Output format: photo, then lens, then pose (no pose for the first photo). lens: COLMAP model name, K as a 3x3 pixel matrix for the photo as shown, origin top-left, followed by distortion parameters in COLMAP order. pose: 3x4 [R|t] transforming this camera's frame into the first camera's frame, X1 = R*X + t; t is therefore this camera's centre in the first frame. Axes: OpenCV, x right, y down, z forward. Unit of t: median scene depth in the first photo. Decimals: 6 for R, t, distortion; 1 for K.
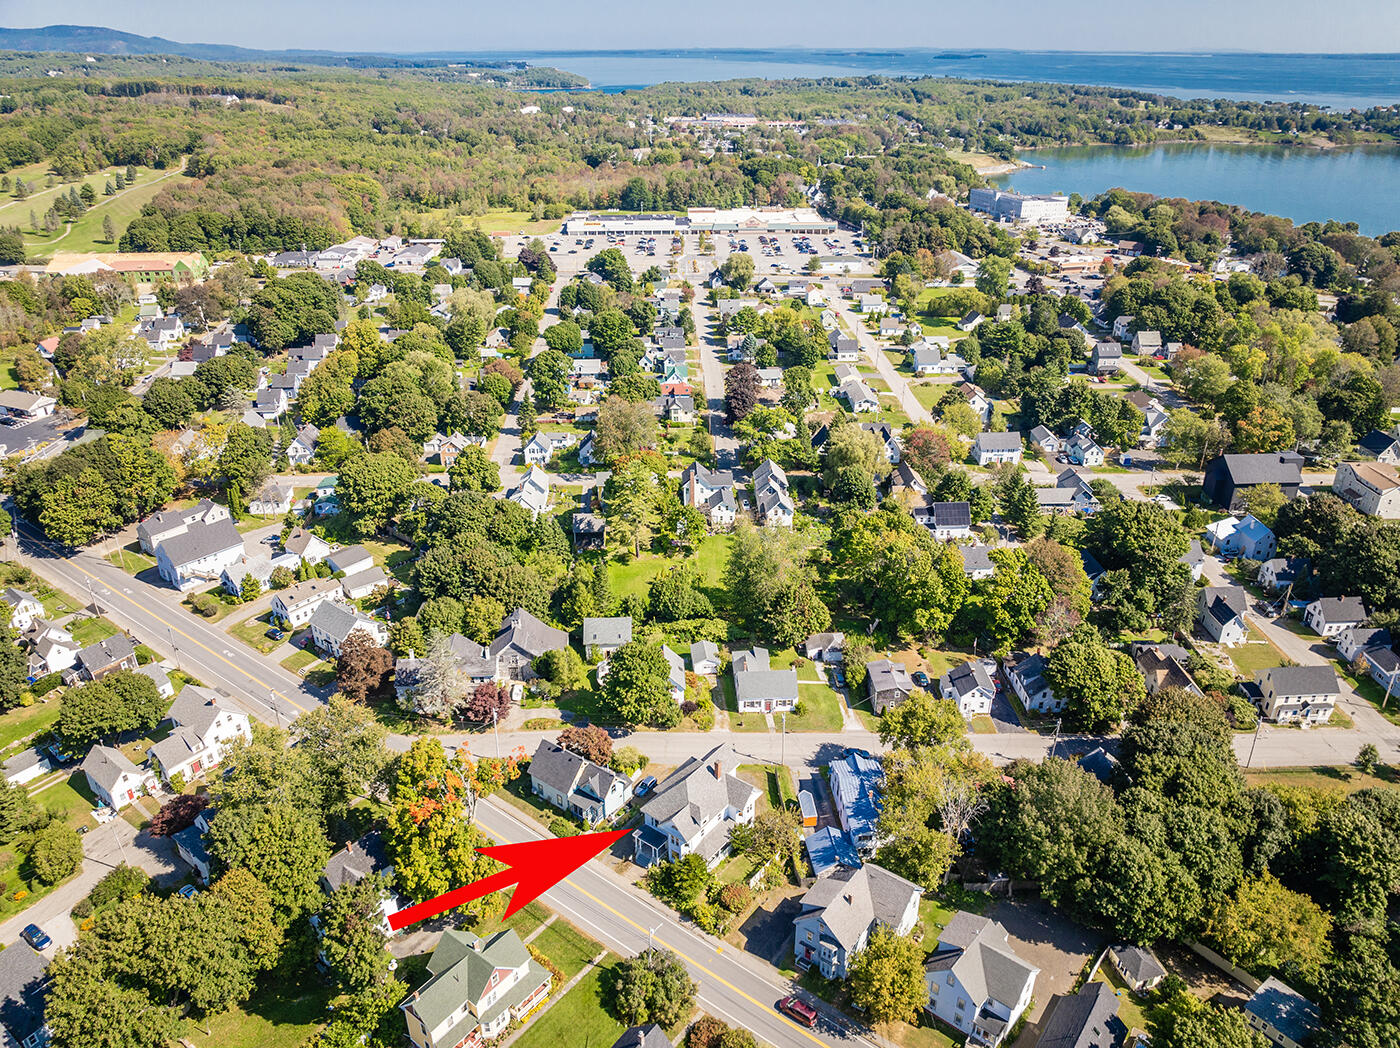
lens RADIAL K [[998.0, 0, 695.7], [0, 998.0, 529.7], [0, 0, 1]] dist [-0.002694, -0.000596]
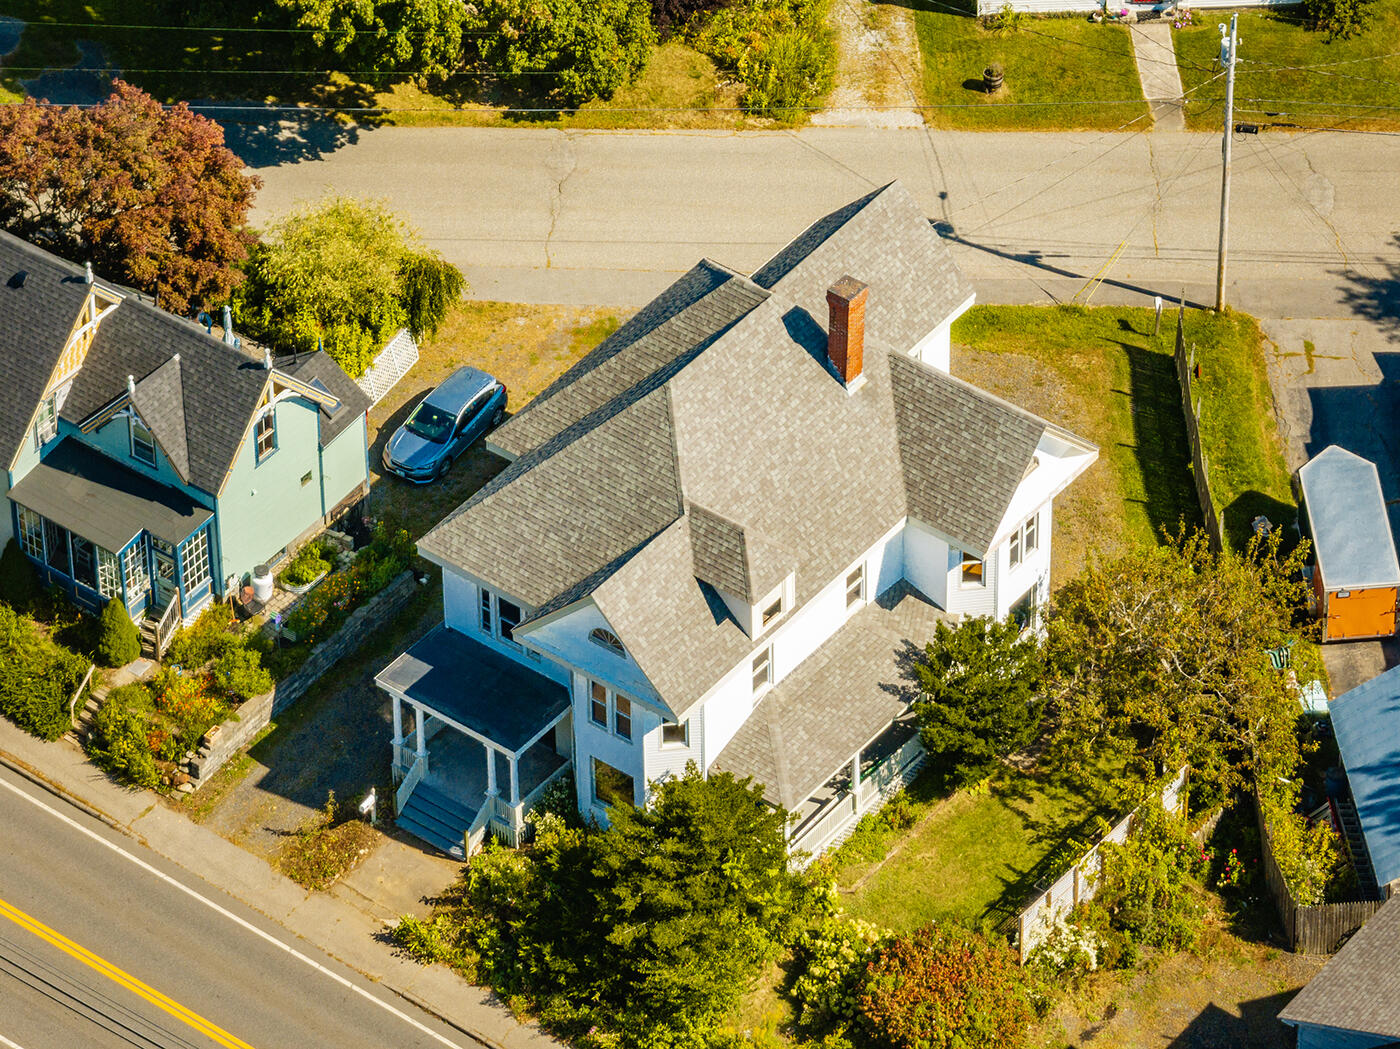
lens RADIAL K [[6524.3, 0, 700.4], [0, 6524.3, 524.7], [0, 0, 1]] dist [-0.186206, 0.000000]
pose [[0.999976, -0.002477, -0.006533, 0.003392], [0.004068, 0.966613, 0.256210, -0.025031], [0.005680, -0.256230, 0.966599, -0.136592]]
